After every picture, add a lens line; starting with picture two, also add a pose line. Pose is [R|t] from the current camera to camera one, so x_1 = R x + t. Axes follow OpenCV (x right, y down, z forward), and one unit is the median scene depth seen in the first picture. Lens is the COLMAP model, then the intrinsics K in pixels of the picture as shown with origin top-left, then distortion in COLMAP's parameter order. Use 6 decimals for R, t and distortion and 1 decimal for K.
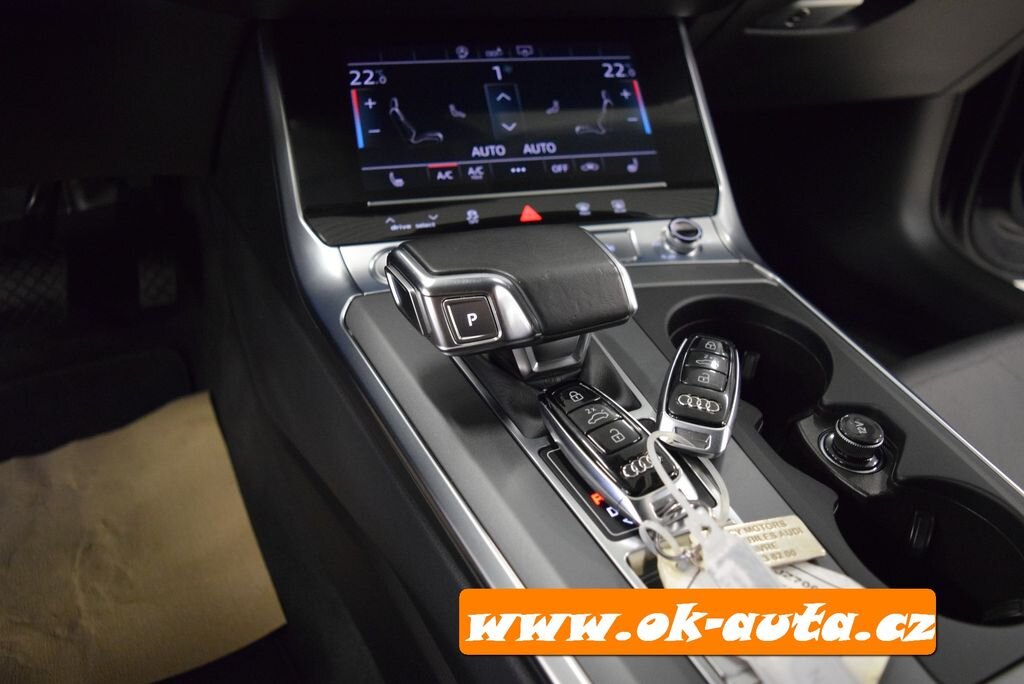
lens RADIAL K [[812.4, 0, 518.1], [0, 812.4, 342.8], [0, 0, 1]] dist [-0.090213, 0.013854]
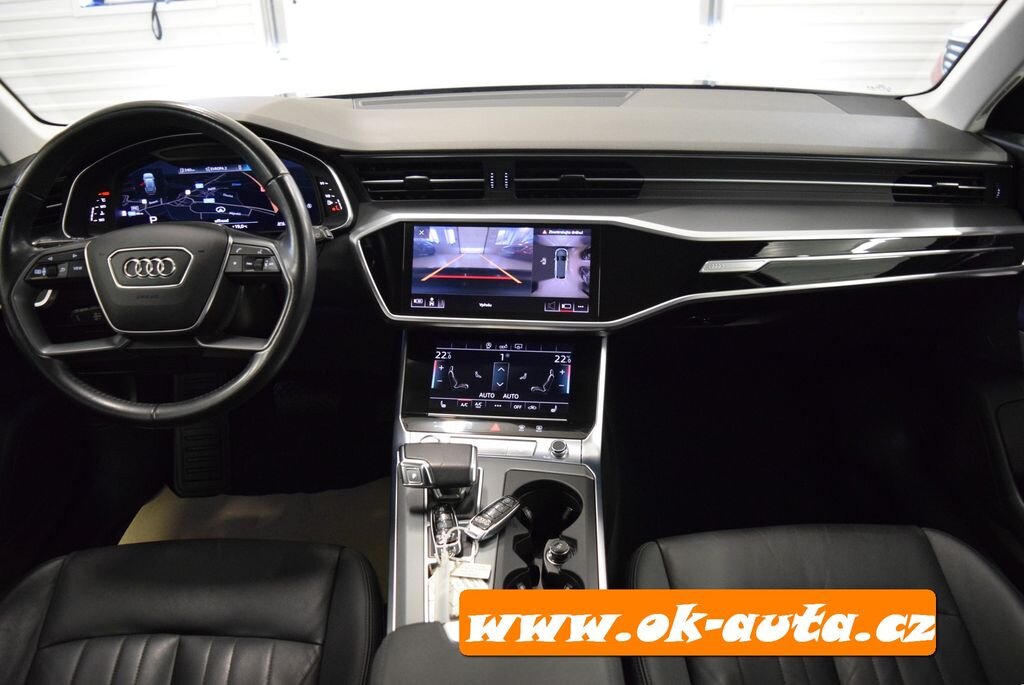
lens RADIAL K [[812.4, 0, 510.2], [0, 812.4, 339.7], [0, 0, 1]] dist [-0.090213, 0.013854]
pose [[0.914362, 0.108418, -0.390113, 0.863900], [-0.152993, 0.984568, -0.084963, -0.206381], [0.374881, 0.137372, 0.916839, -1.022149]]
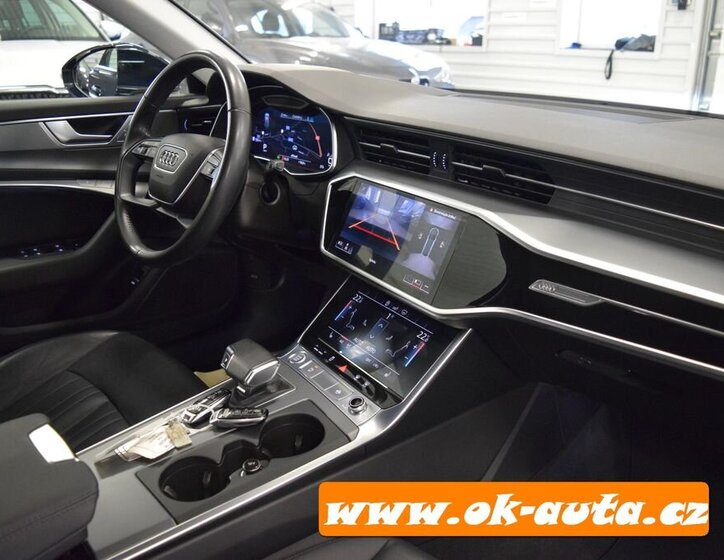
lens RADIAL K [[651.9, 0, 358.4], [0, 651.9, 279.6], [0, 0, 1]] dist [-0.074042, -0.008307]
pose [[0.301099, 0.297190, -0.906100, 1.681753], [-0.502408, 0.857062, 0.114155, -0.617177], [0.810510, 0.420860, 0.407371, 0.118274]]
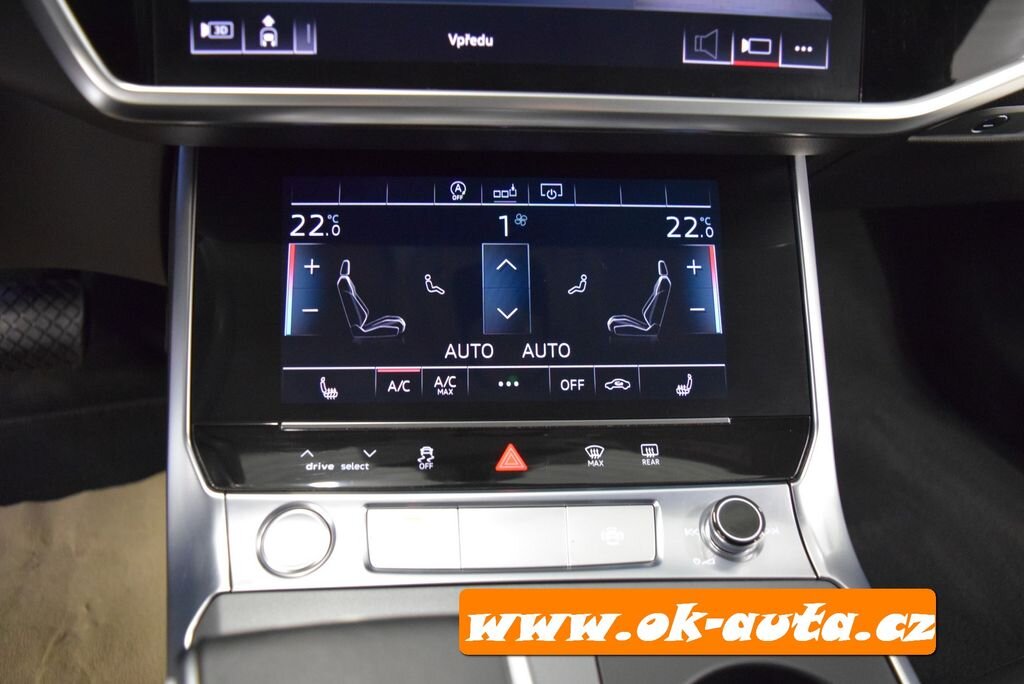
lens RADIAL K [[812.4, 0, 514.5], [0, 812.4, 341.7], [0, 0, 1]] dist [-0.090213, 0.013854]
pose [[0.977029, 0.122923, -0.174080, 0.119784], [-0.111654, 0.991051, 0.073149, -0.297871], [0.181514, -0.052032, 0.982011, 0.324076]]
